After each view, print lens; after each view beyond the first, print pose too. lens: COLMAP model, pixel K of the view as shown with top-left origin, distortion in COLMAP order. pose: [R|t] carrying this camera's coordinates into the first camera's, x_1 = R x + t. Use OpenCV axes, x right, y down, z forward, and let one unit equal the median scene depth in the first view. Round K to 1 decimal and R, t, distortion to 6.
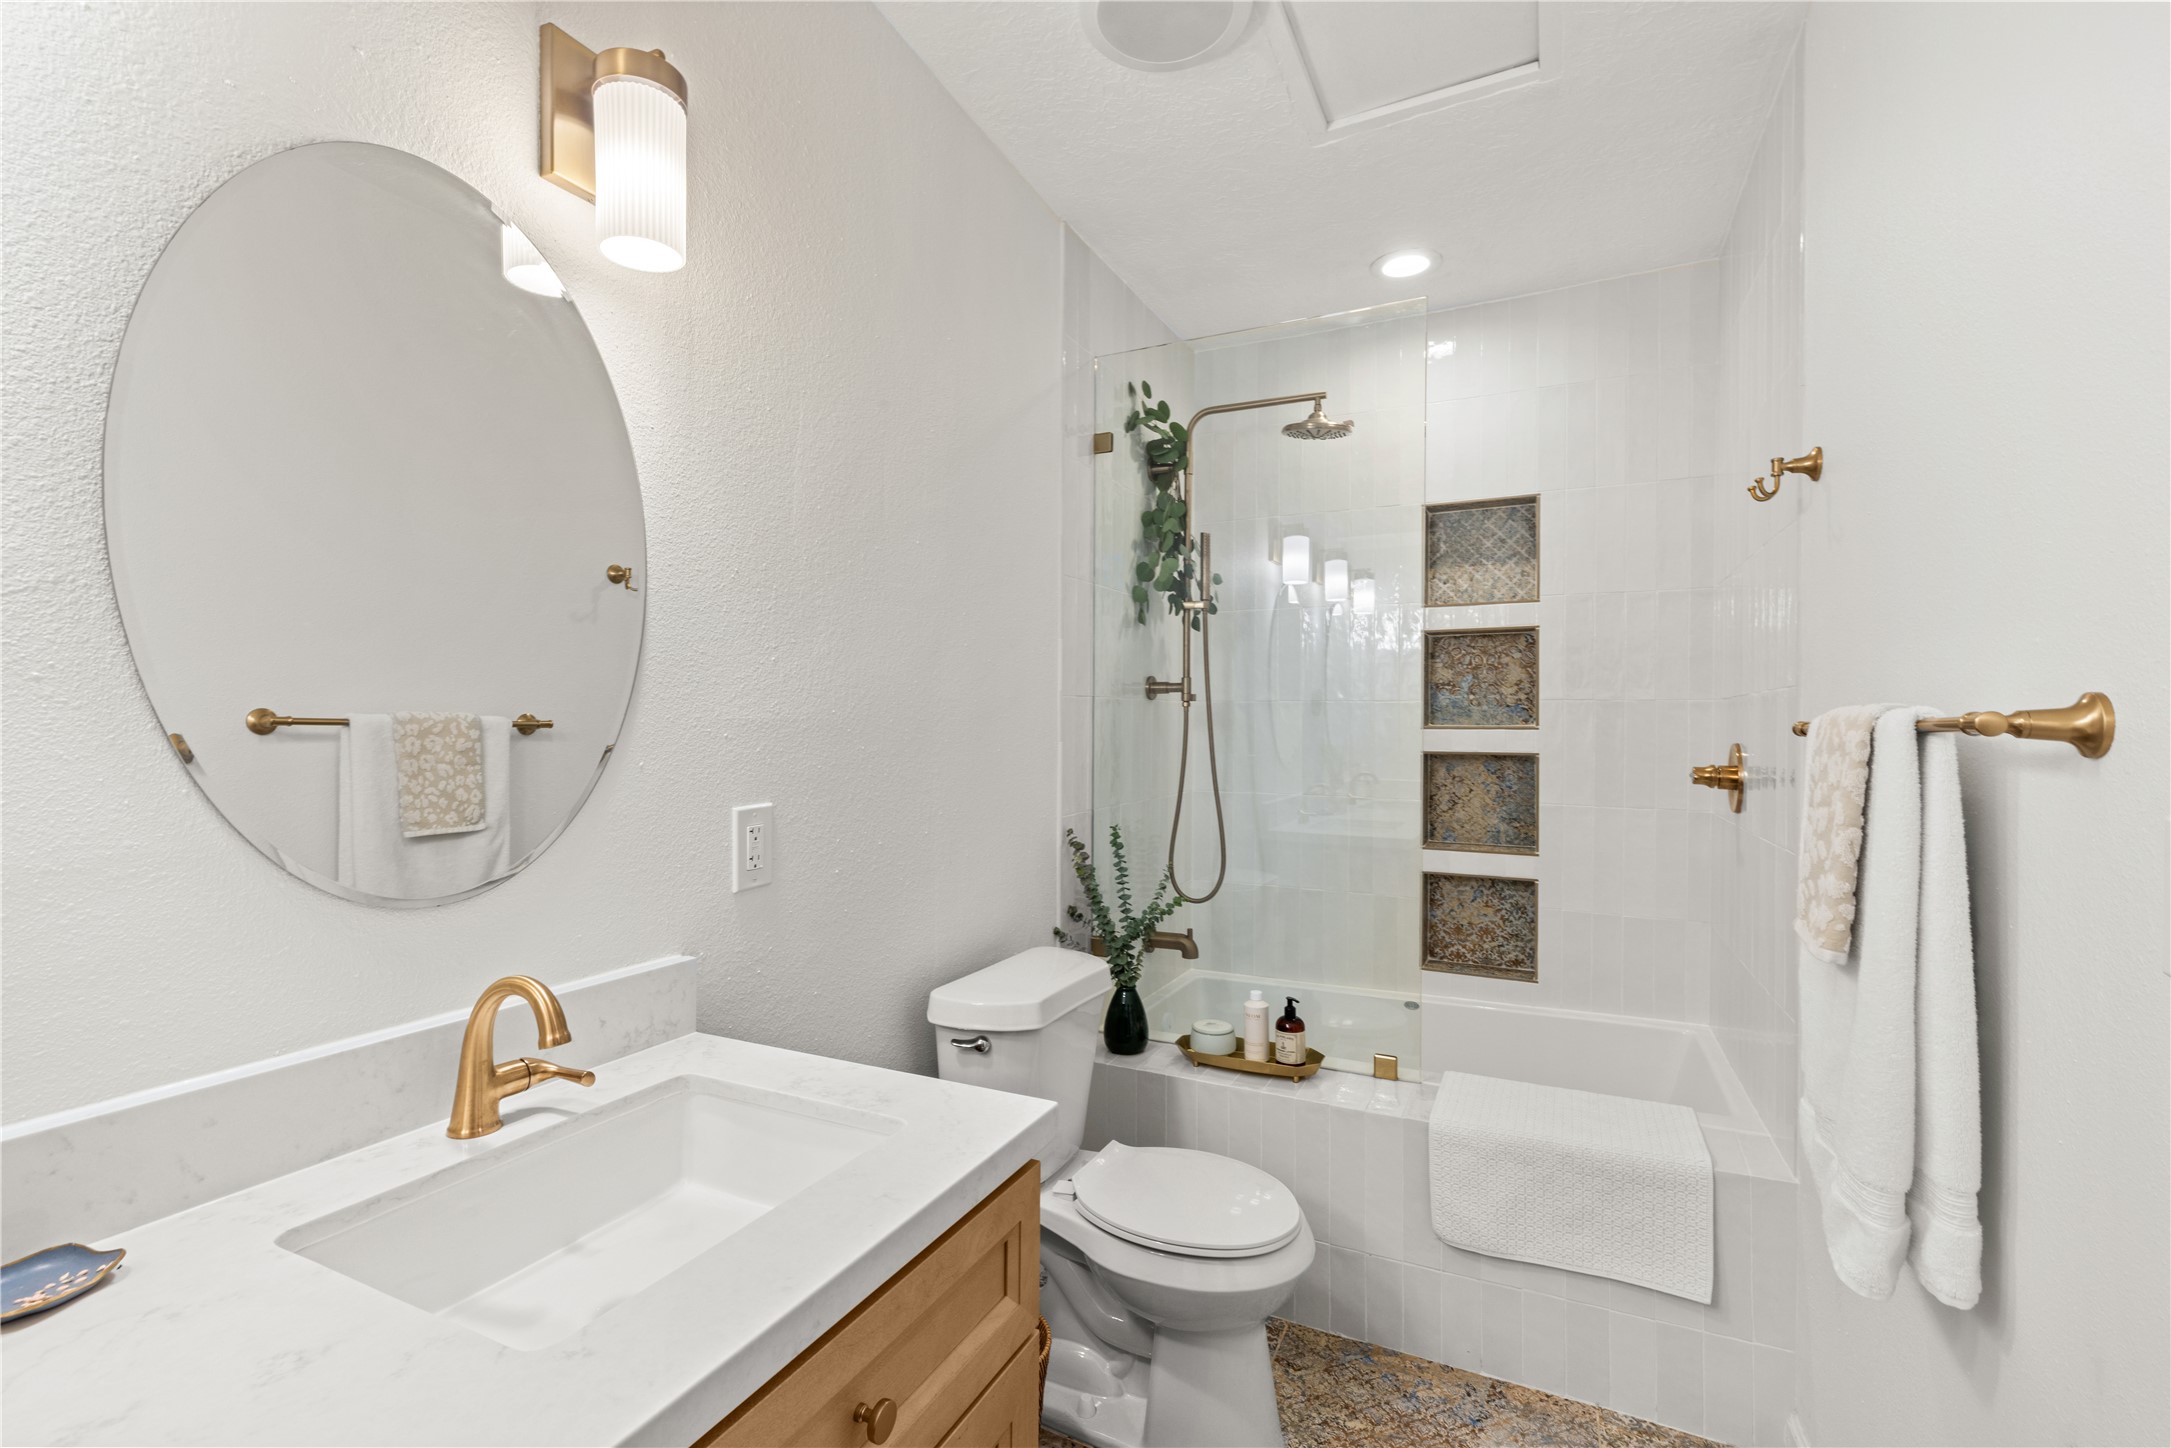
lens RADIAL K [[976.8, 0, 1077.8], [0, 976.8, 715.5], [0, 0, 1]] dist [0.004717, 0.000223]
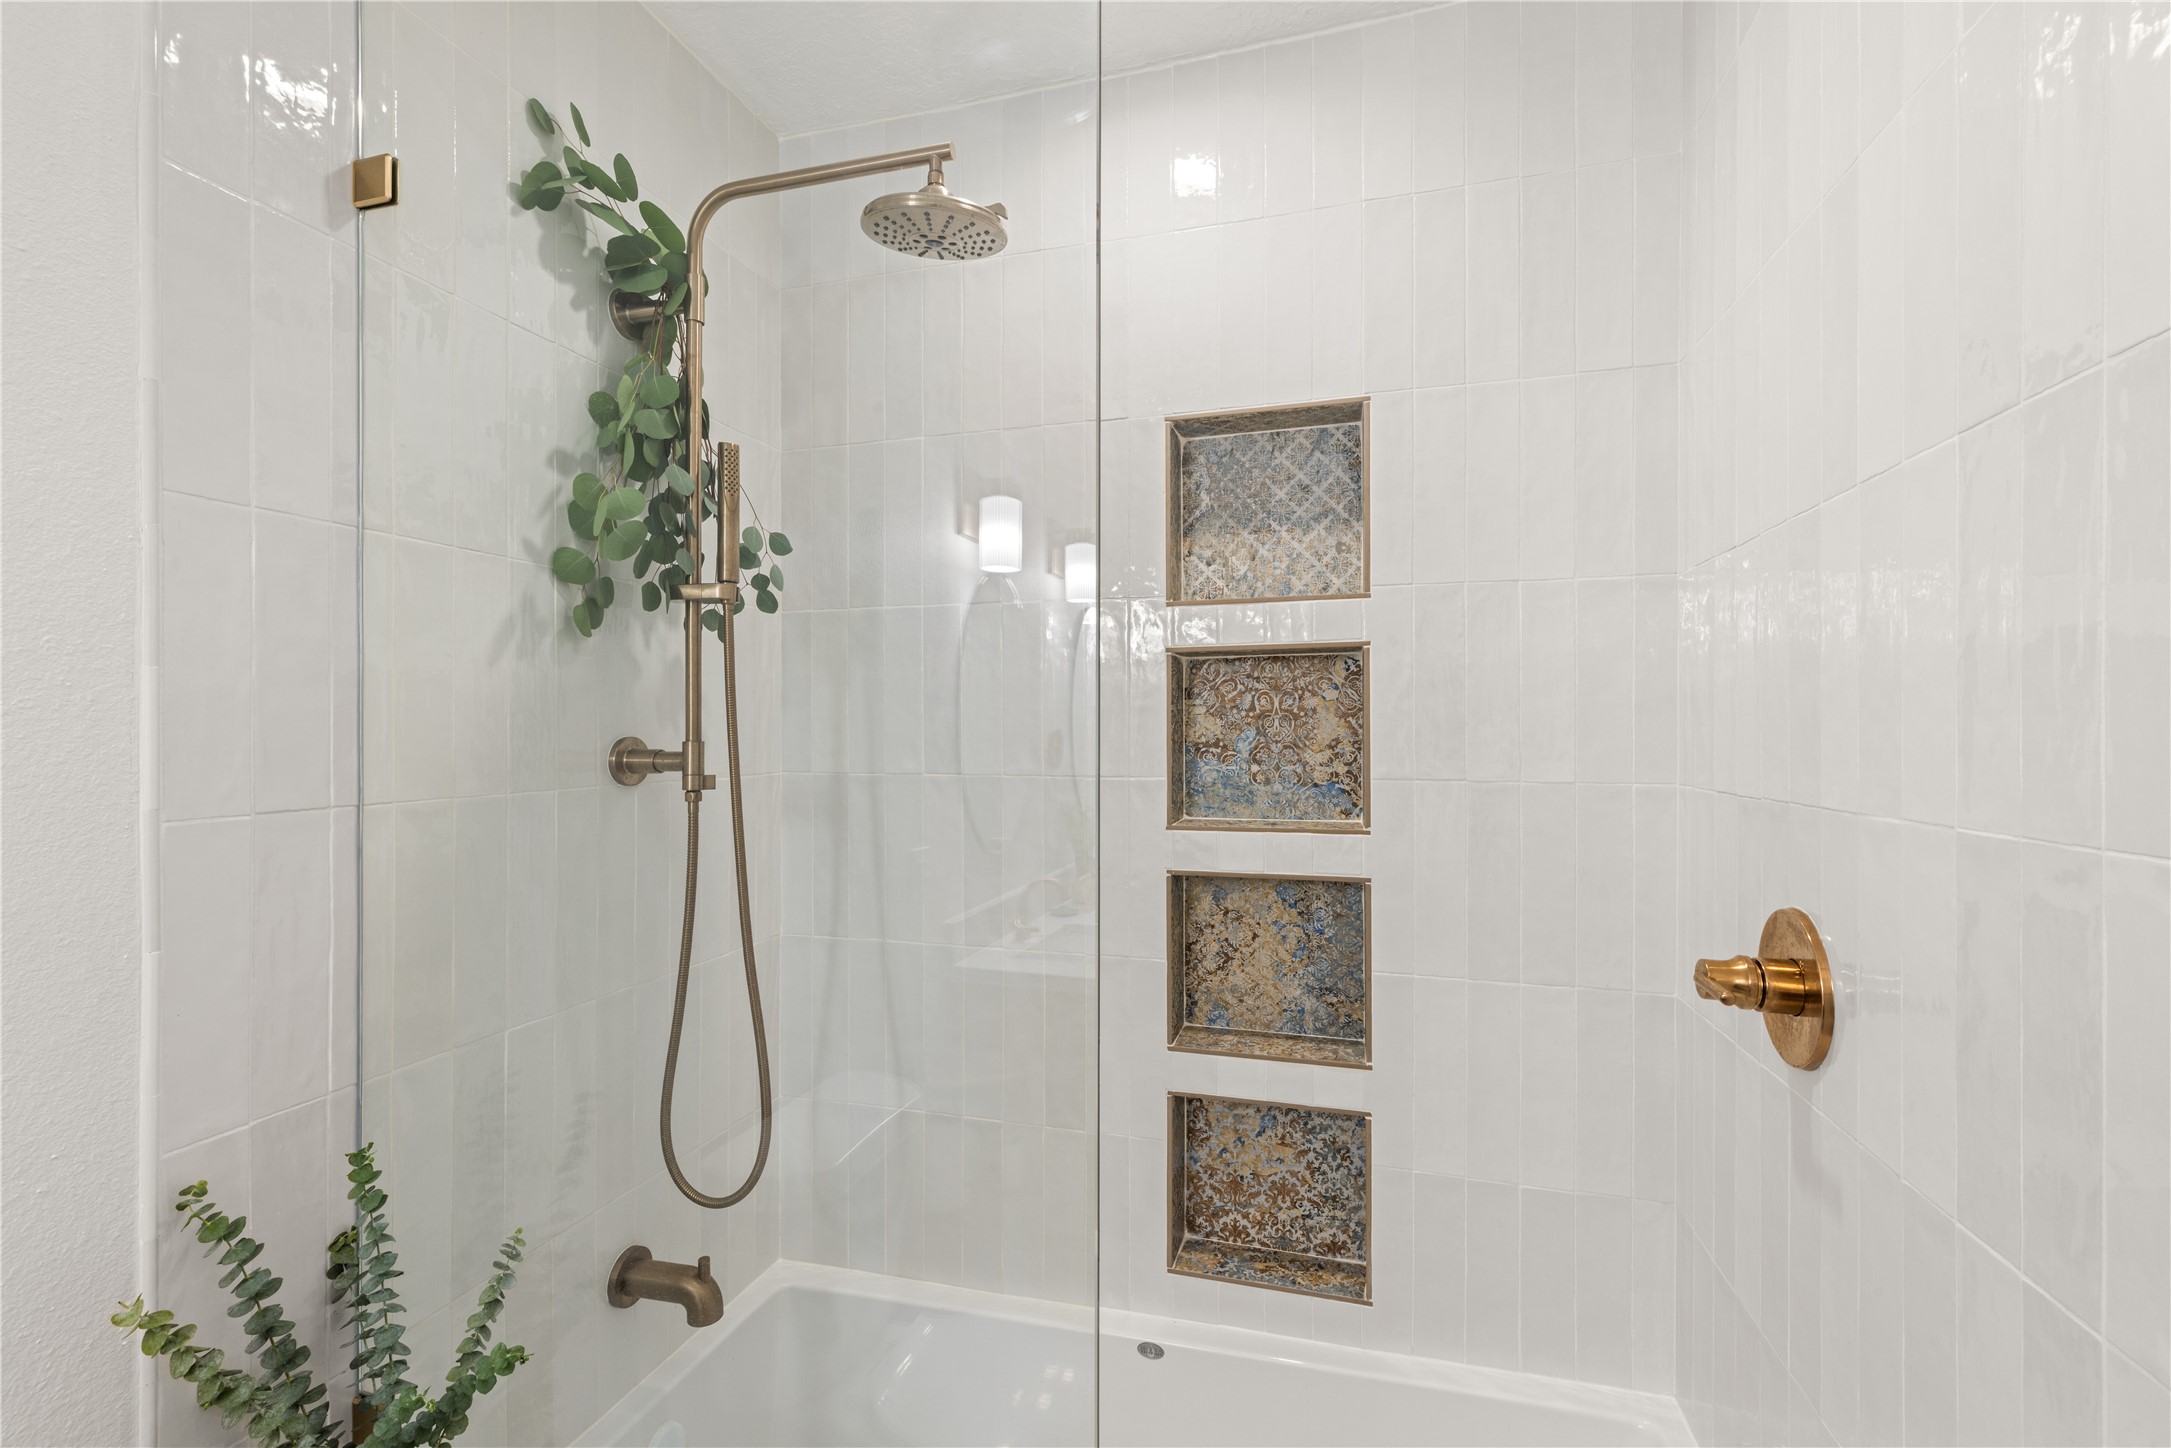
lens RADIAL K [[976.8, 0, 1081.5], [0, 976.8, 726.0], [0, 0, 1]] dist [0.004717, 0.000223]
pose [[0.983963, -0.006478, 0.178256, 0.211744], [0.006741, 0.999977, -0.000867, -0.044003], [-0.178246, 0.002055, 0.983984, 0.481460]]
